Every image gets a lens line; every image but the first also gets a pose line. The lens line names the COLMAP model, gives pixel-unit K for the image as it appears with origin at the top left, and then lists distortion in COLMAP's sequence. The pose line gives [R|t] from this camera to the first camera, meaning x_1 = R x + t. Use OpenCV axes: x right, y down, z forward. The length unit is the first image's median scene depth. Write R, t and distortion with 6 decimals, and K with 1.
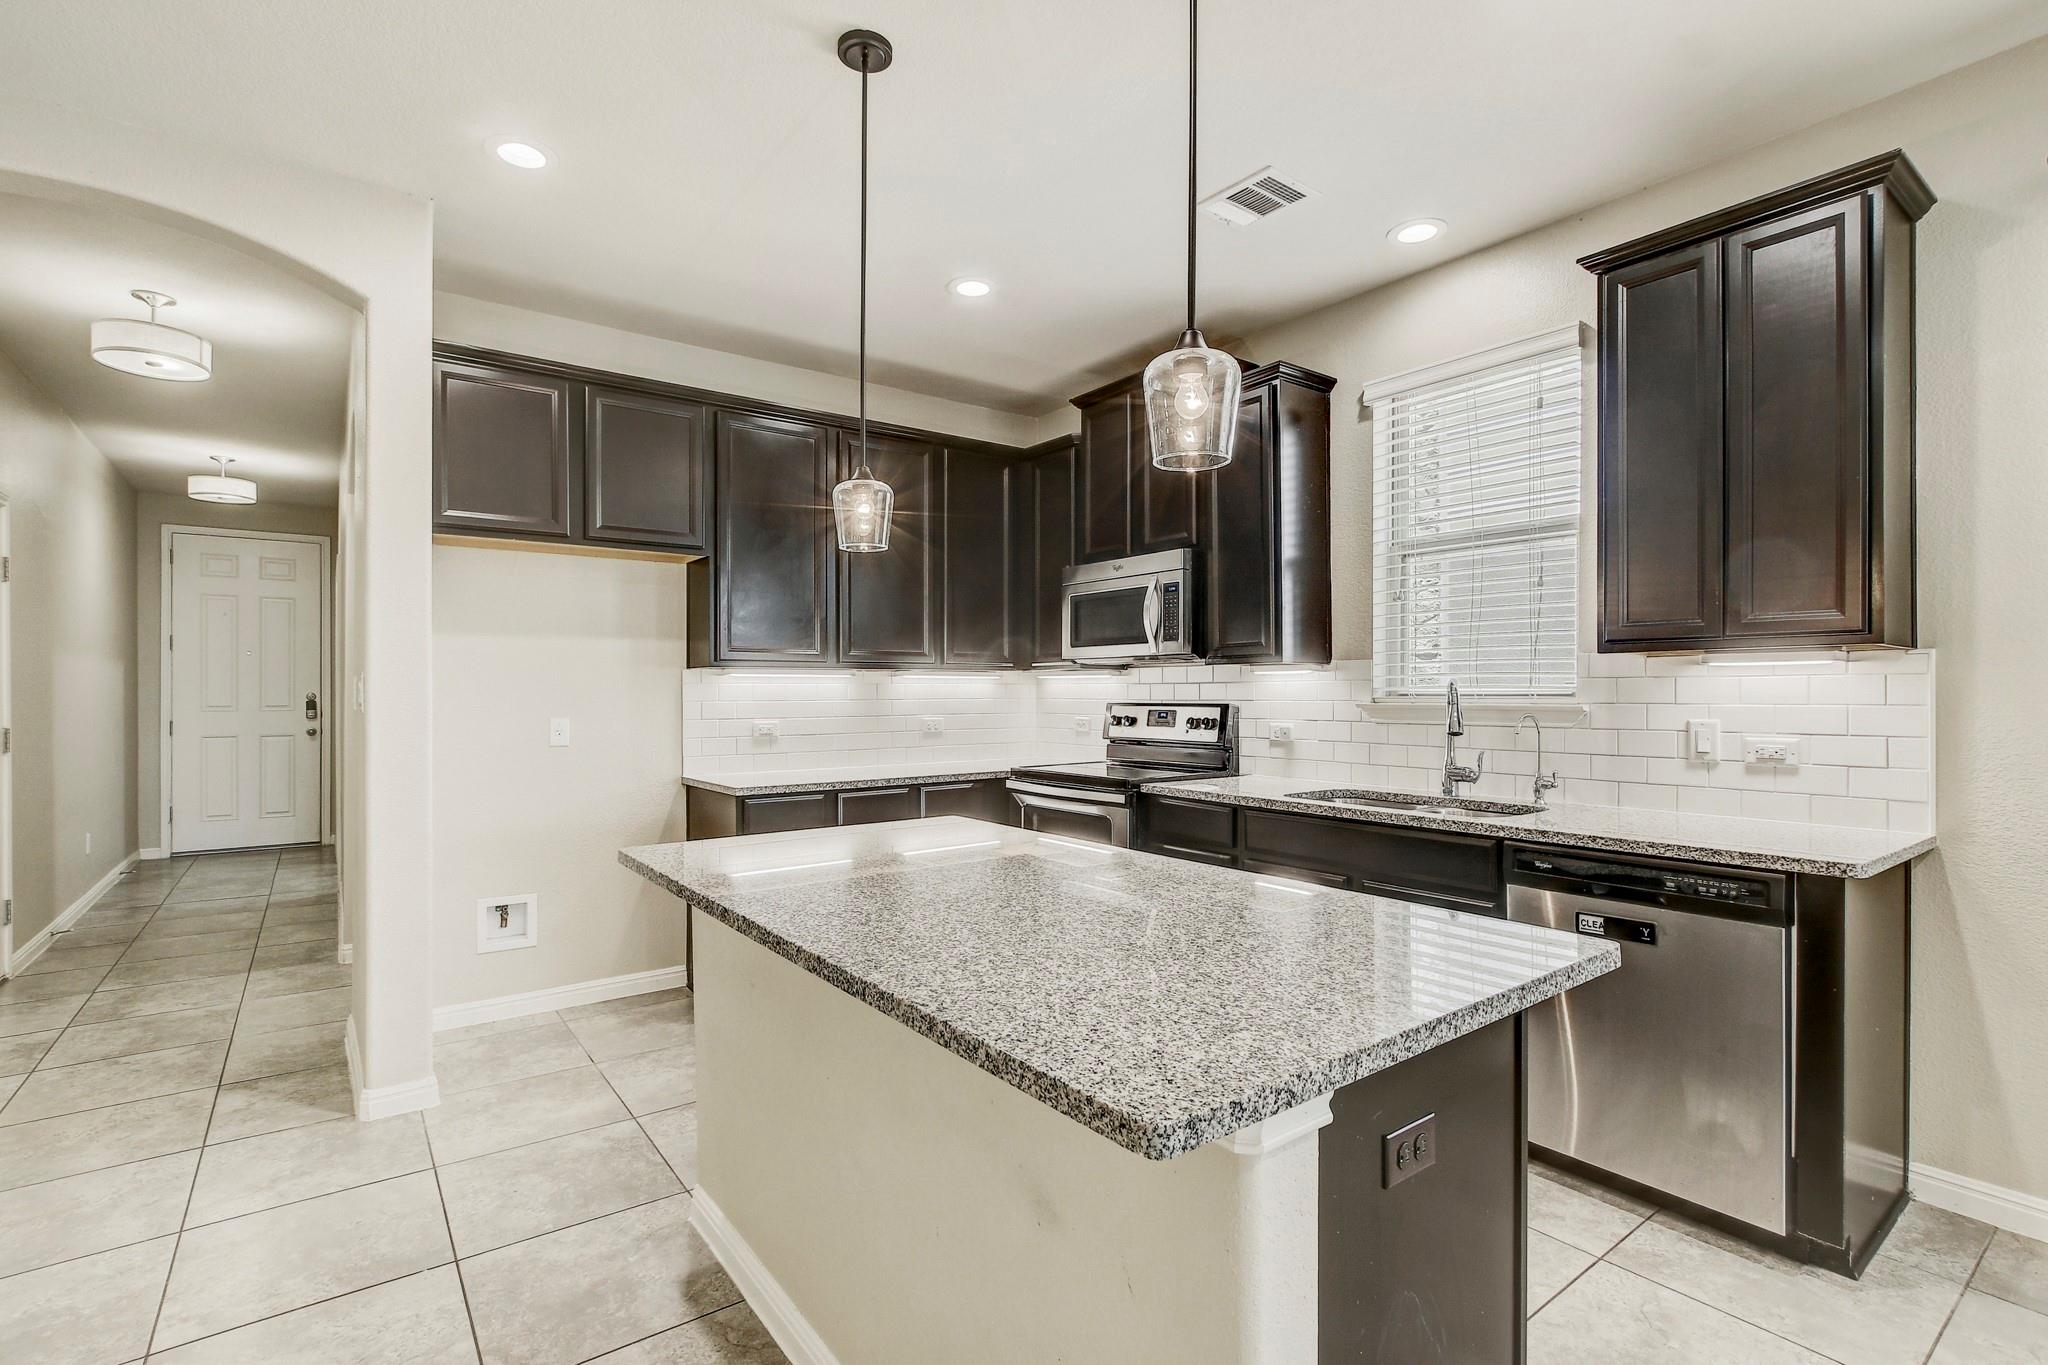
lens RADIAL K [[940.8, 0, 1028.2], [0, 940.8, 692.2], [0, 0, 1]] dist [-0.018501, 0.004969]
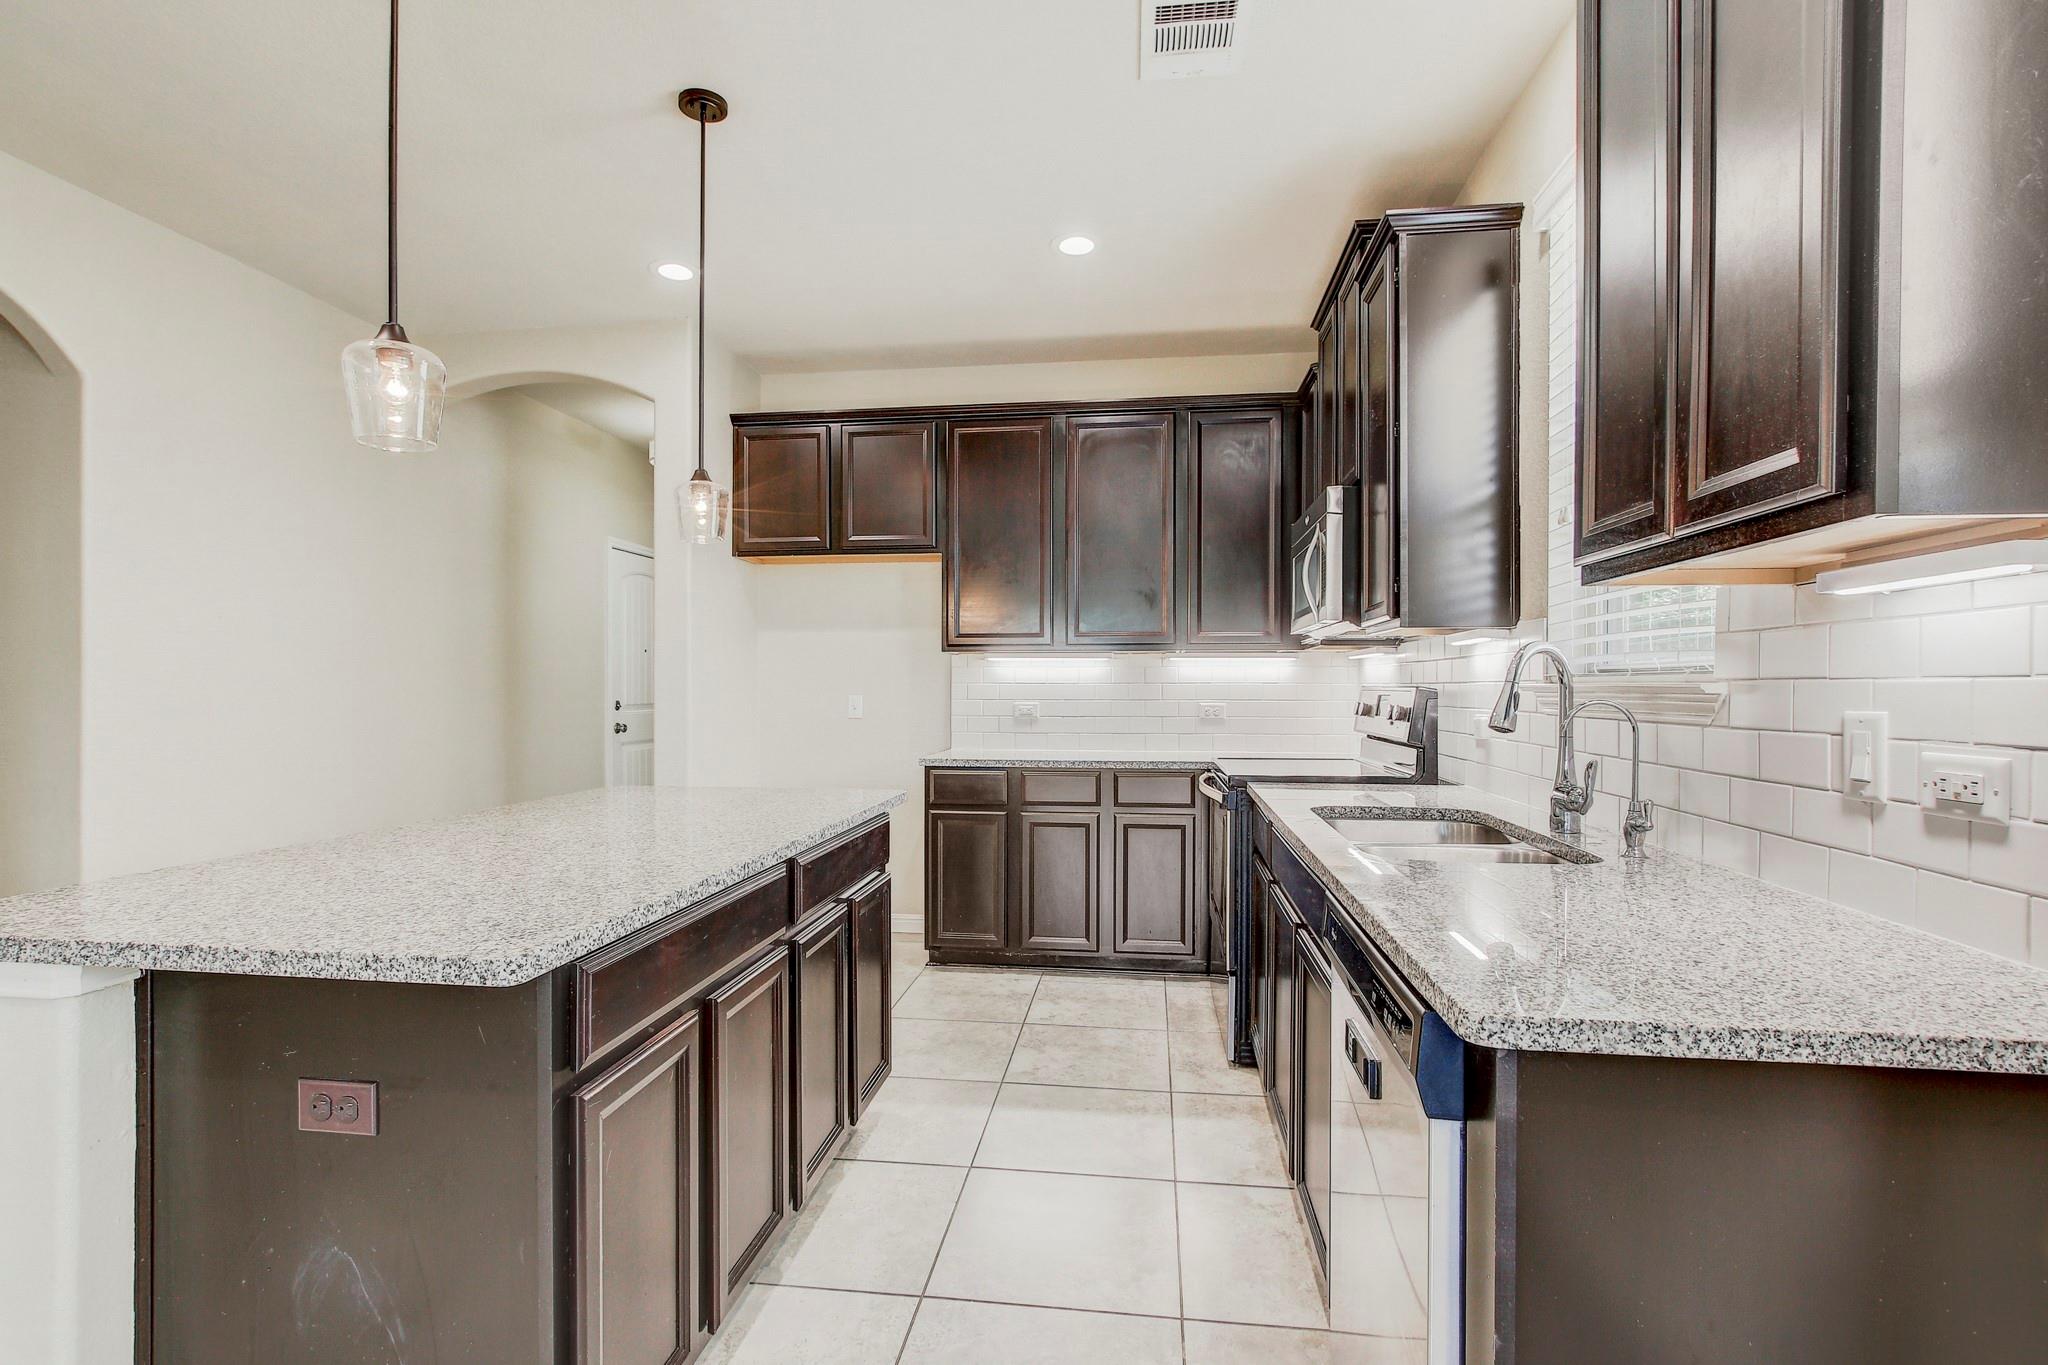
lens RADIAL K [[947.4, 0, 1027.5], [0, 947.4, 691.9], [0, 0, 1]] dist [-0.007089, 0.000019]
pose [[0.718594, 0.007633, -0.695388, 0.567235], [-0.003761, 0.999968, 0.007089, 0.013436], [0.695420, -0.002479, 0.718599, 0.274897]]
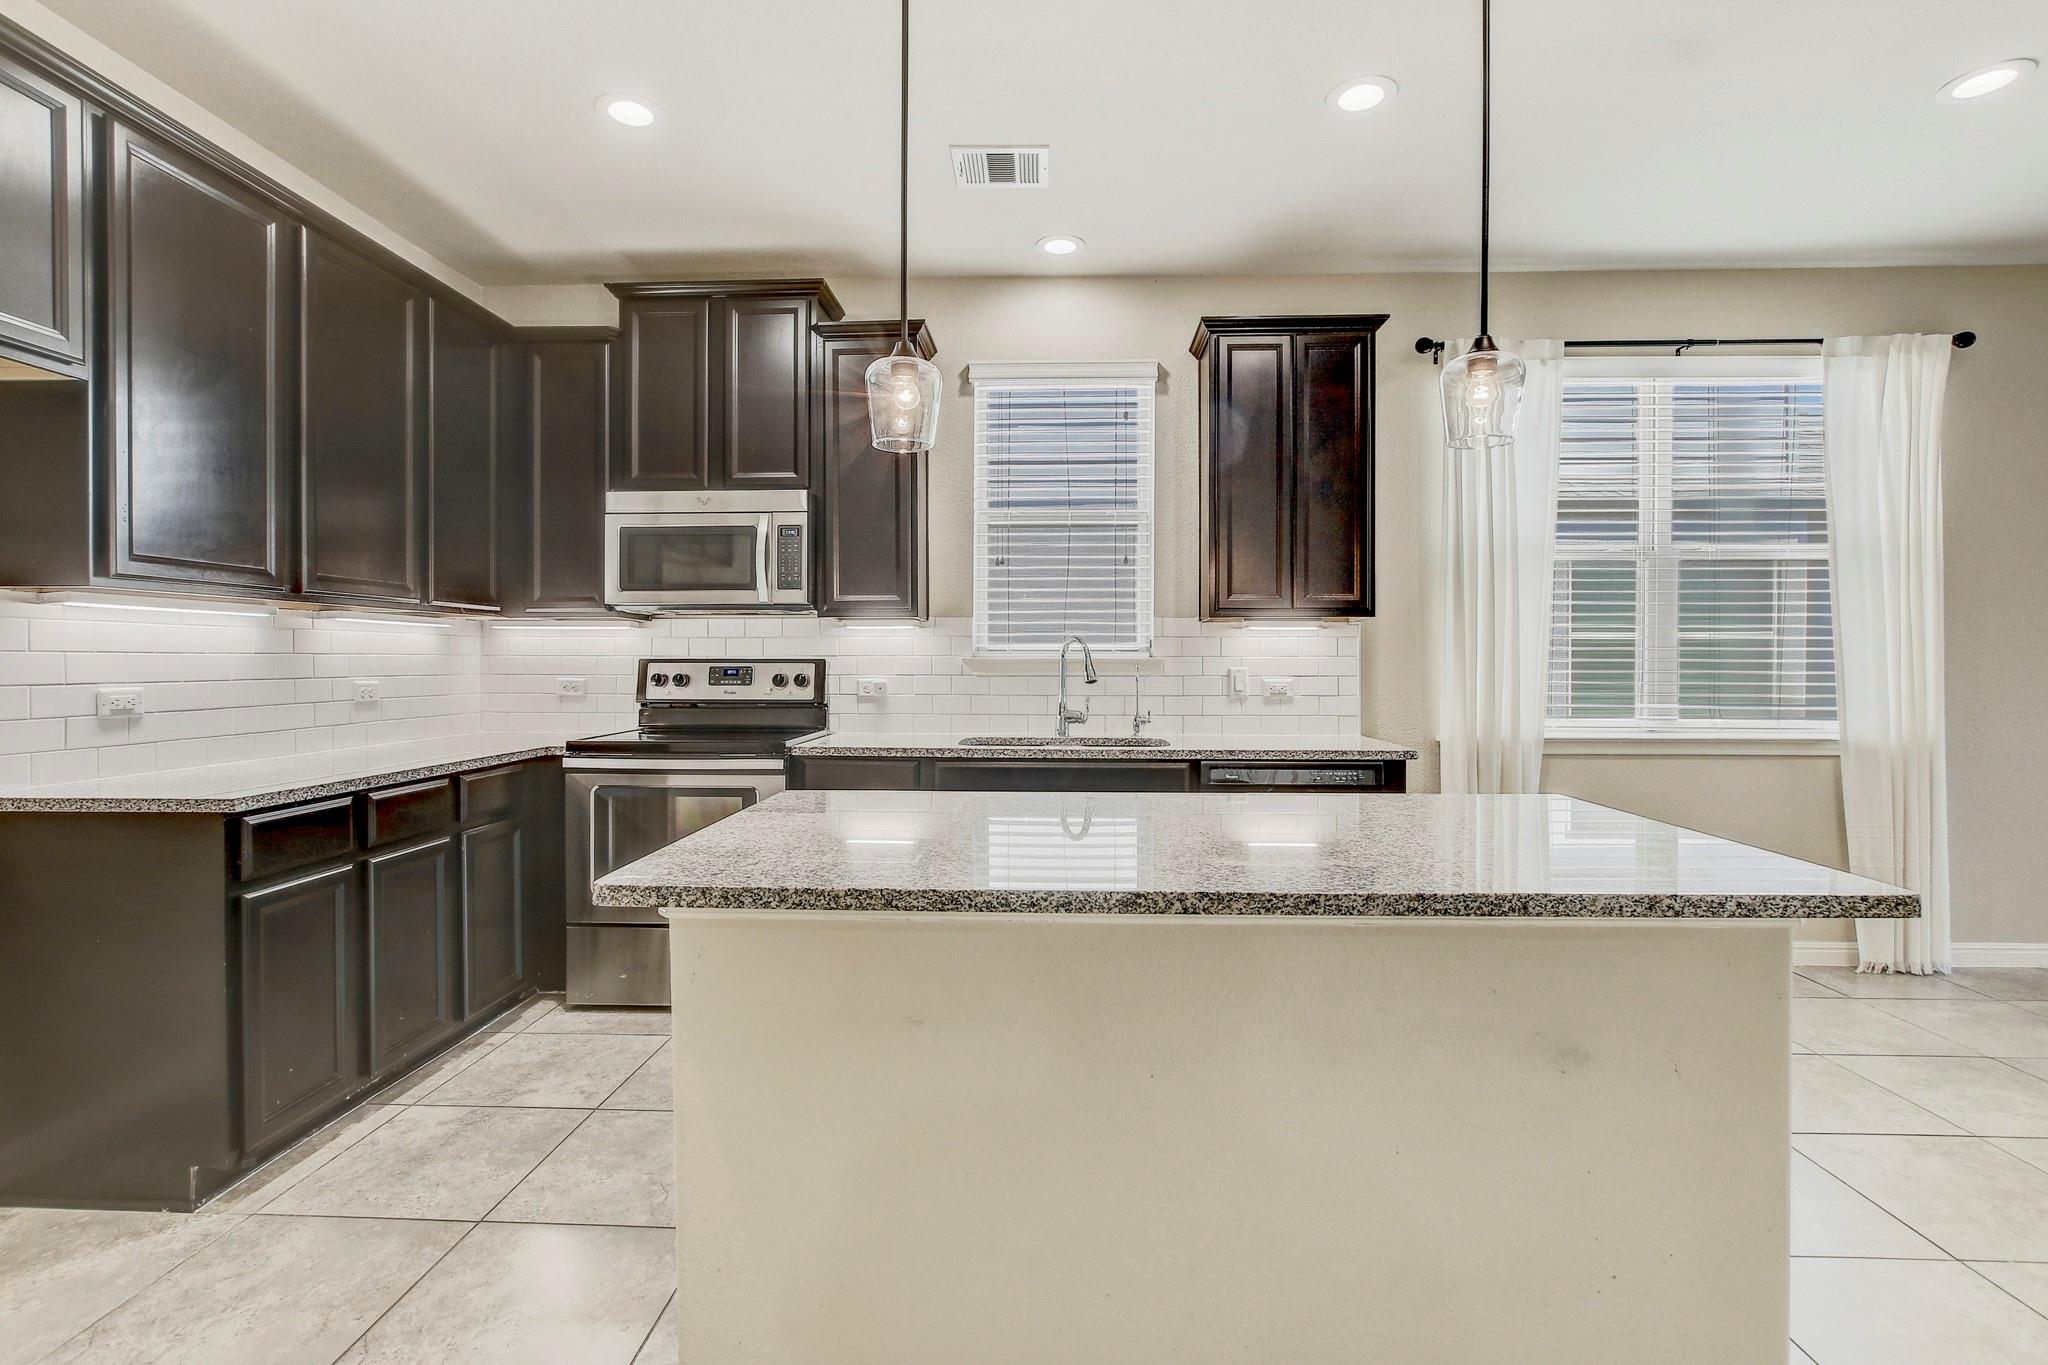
lens RADIAL K [[947.3, 0, 1018.3], [0, 947.3, 672.3], [0, 0, 1]] dist [-0.013841, 0.000827]
pose [[0.634693, -0.005669, 0.772744, -0.449210], [-0.001905, 0.999959, 0.008901, 0.018593], [-0.772762, -0.007122, 0.634656, 0.263074]]
